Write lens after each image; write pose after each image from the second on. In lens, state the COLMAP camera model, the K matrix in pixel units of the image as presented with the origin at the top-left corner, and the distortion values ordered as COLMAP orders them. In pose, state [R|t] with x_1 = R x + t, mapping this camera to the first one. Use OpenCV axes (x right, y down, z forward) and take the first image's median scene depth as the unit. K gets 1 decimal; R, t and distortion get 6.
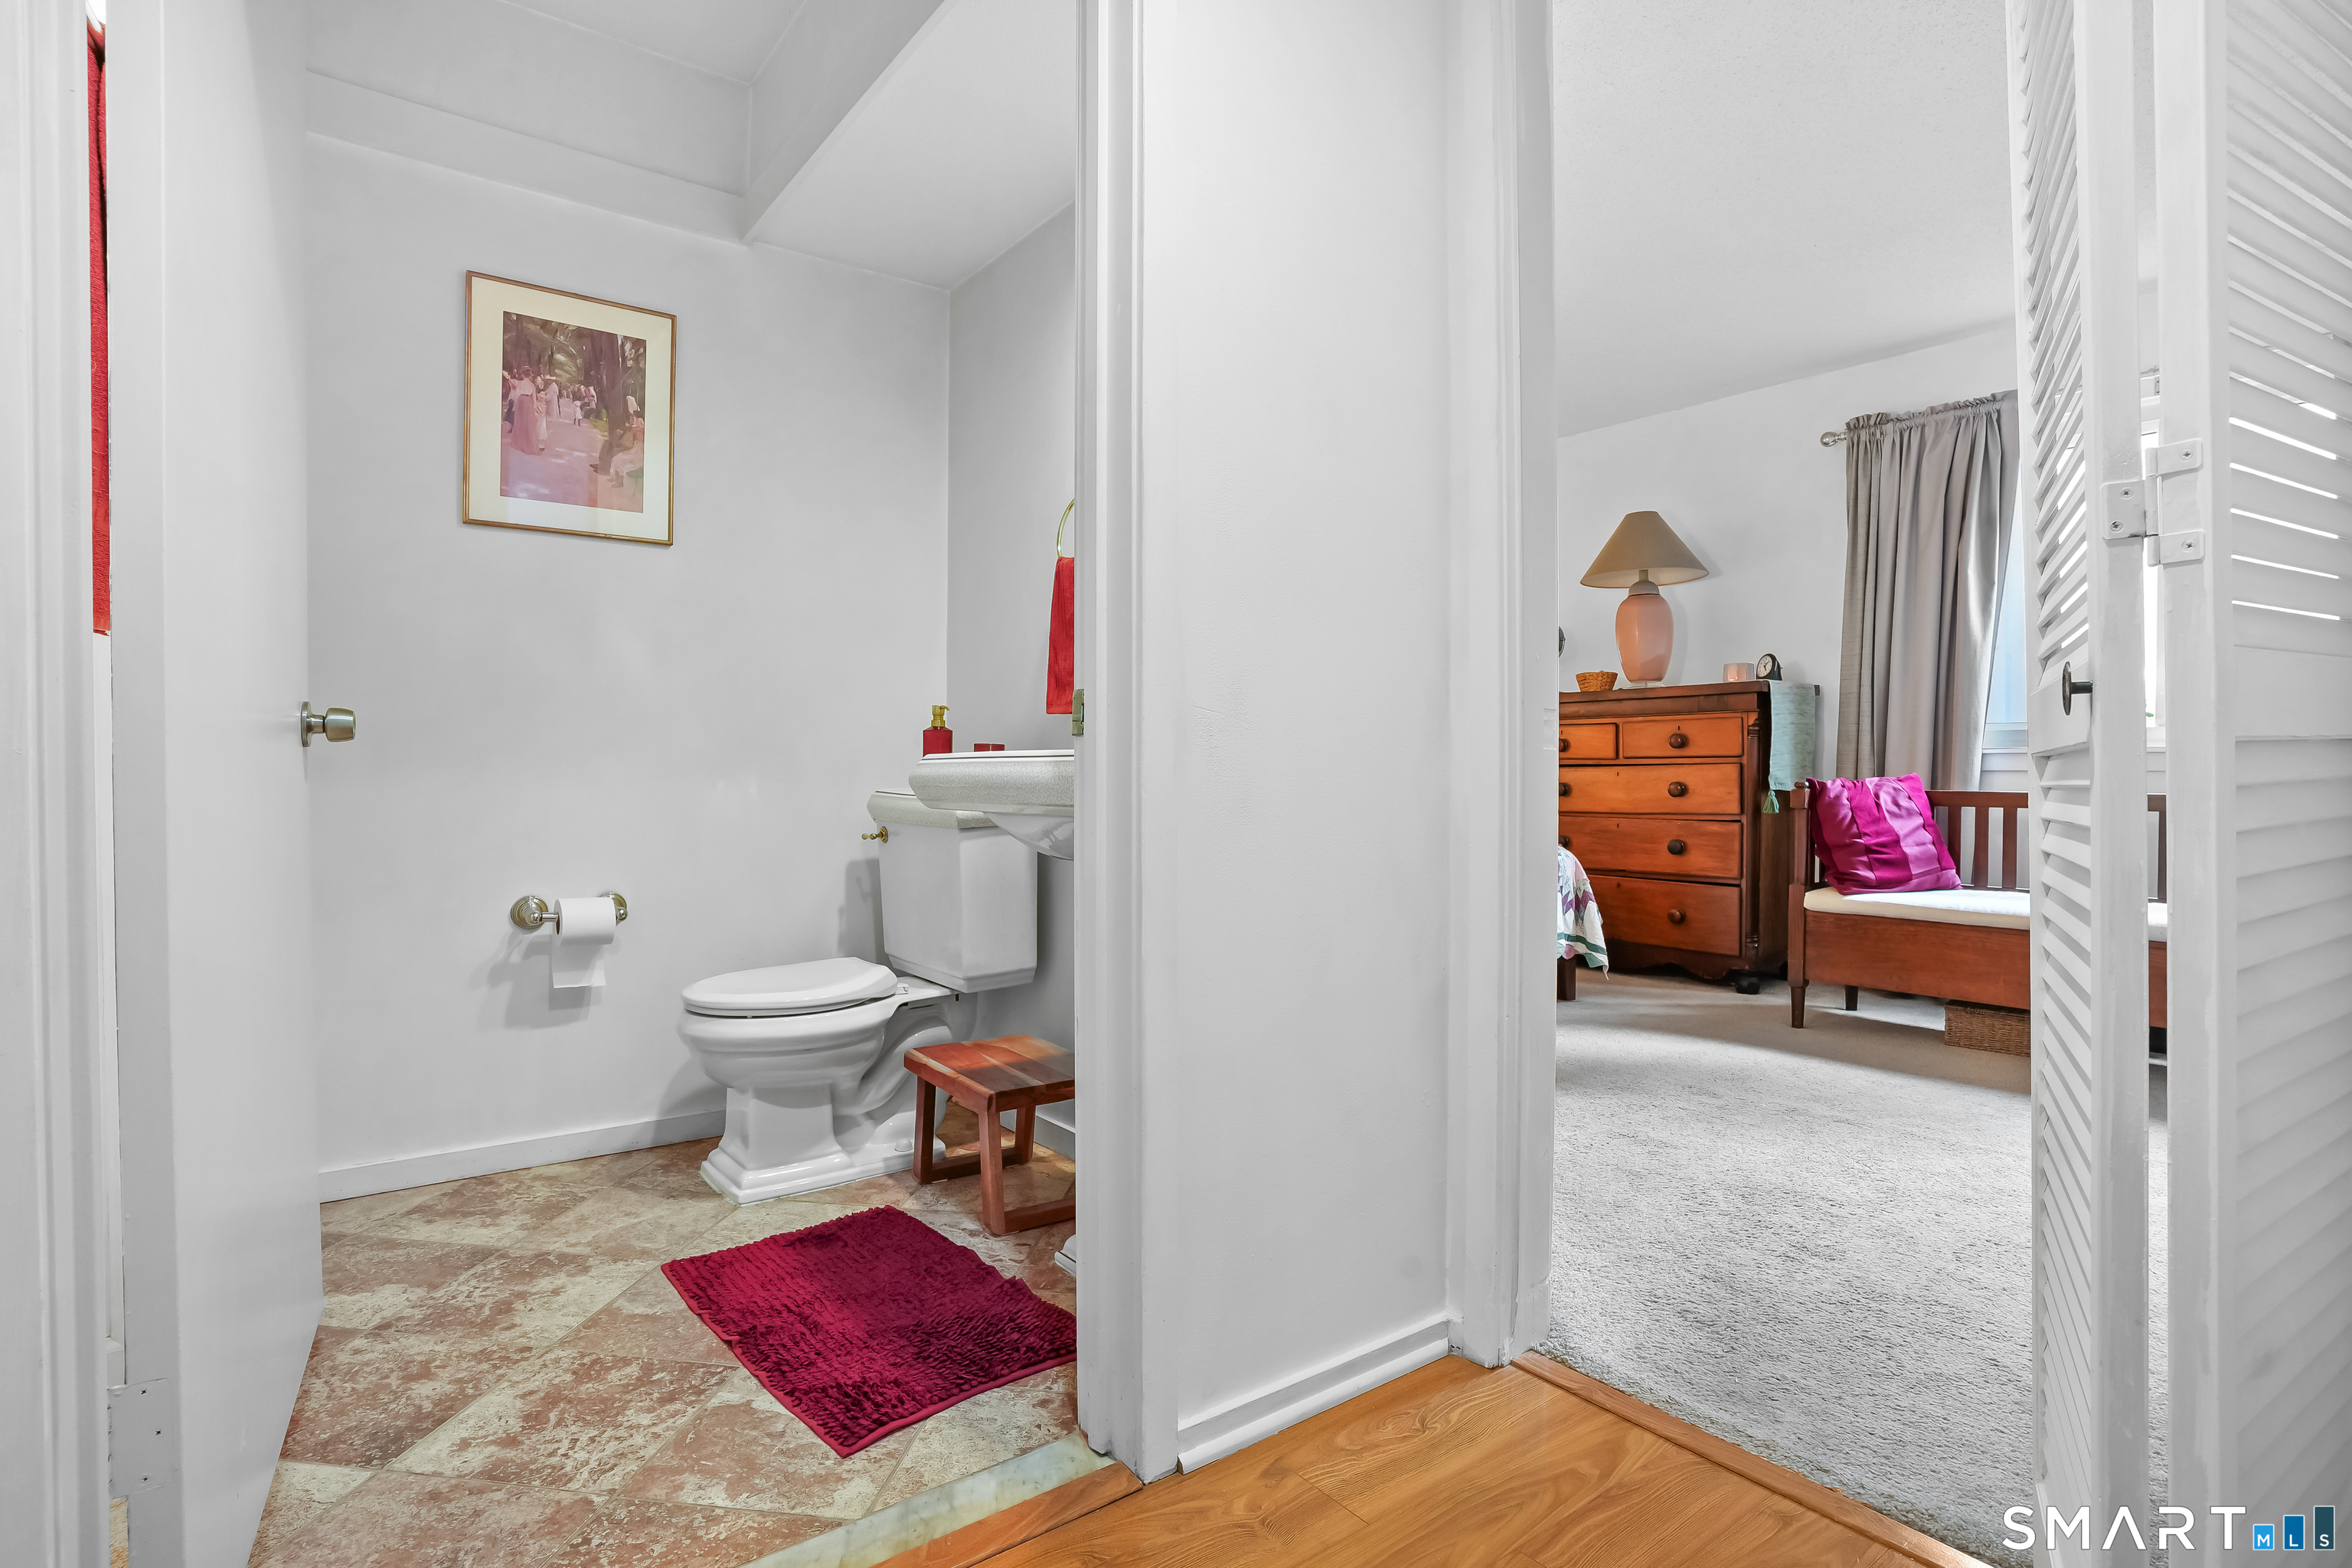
lens RADIAL K [[1147.8, 0, 1176.0], [0, 1147.8, 787.3], [0, 0, 1]] dist [-0.080311, 0.036926]
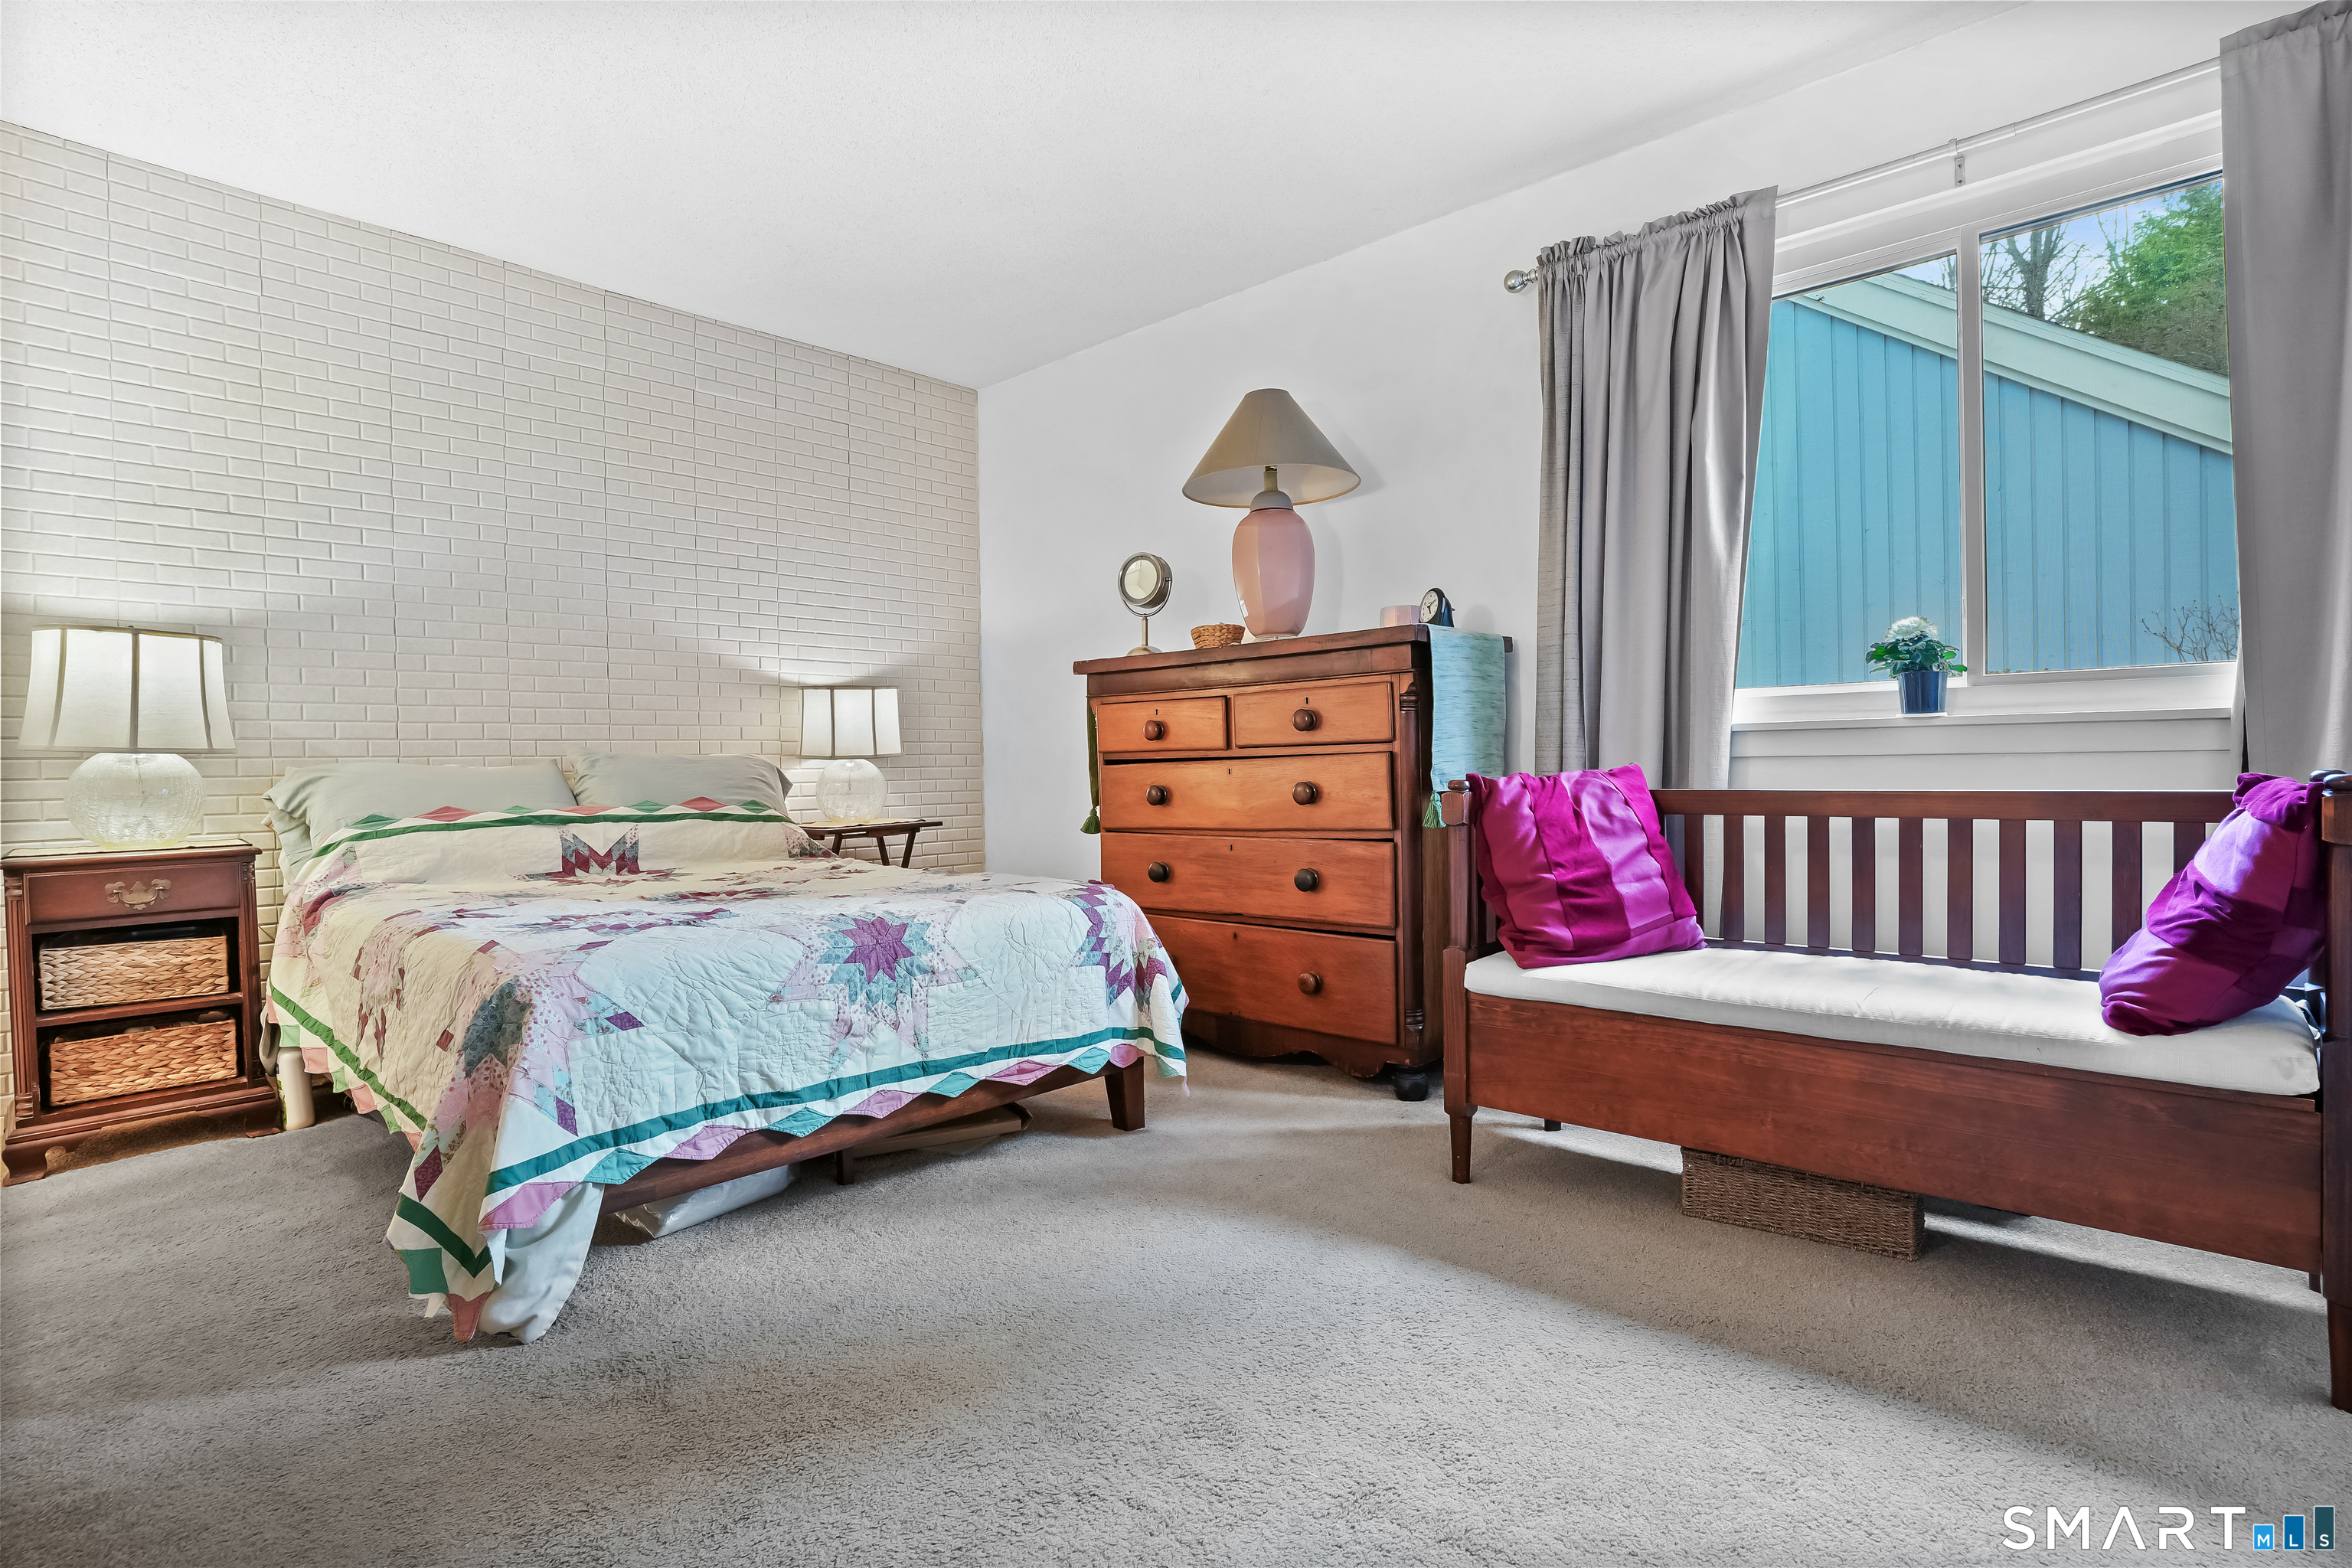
lens RADIAL K [[1147.8, 0, 1176.0], [0, 1147.8, 787.3], [0, 0, 1]] dist [-0.080311, 0.036926]
pose [[0.984374, -0.019585, 0.174996, 0.261928], [0.019675, 0.999806, 0.001219, -0.004072], [-0.174986, 0.002243, 0.984568, 0.368149]]
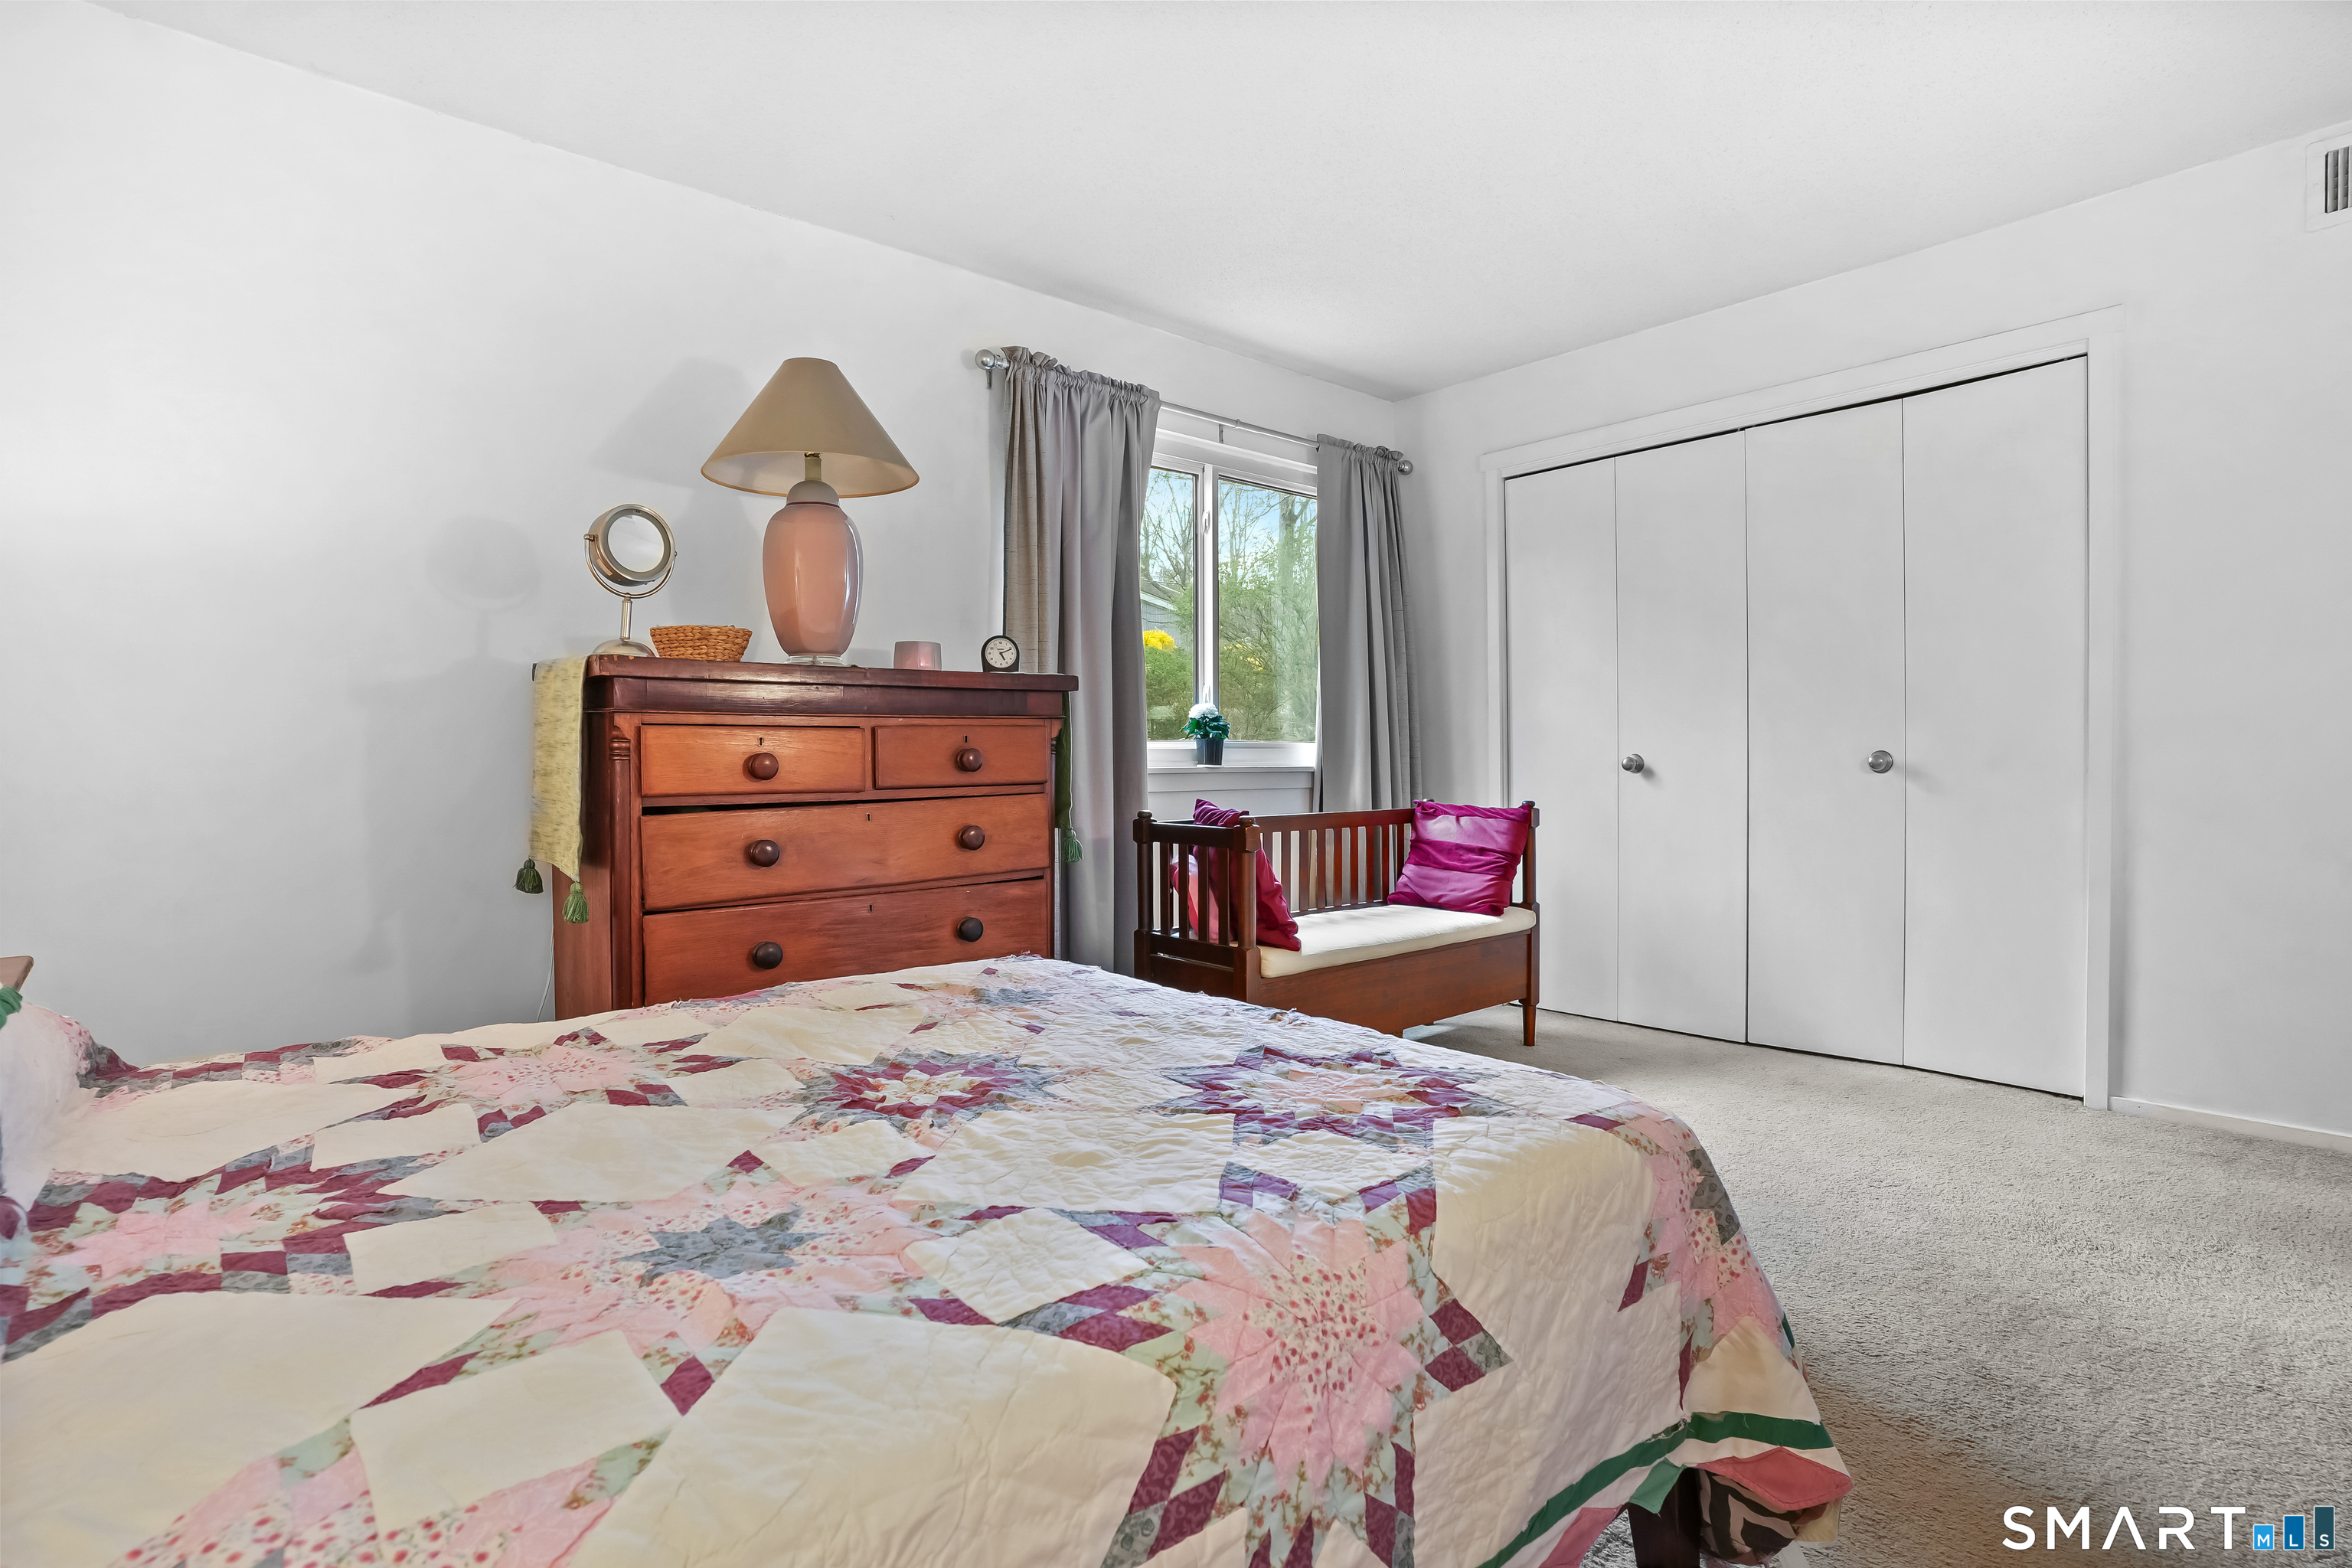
lens RADIAL K [[1143.1, 0, 1179.1], [0, 1143.1, 792.2], [0, 0, 1]] dist [-0.077067, 0.033753]
pose [[-0.072337, -0.034589, 0.996780, -0.204542], [0.019161, 0.999166, 0.036062, -0.046064], [-0.997196, 0.021708, -0.071614, 0.972412]]
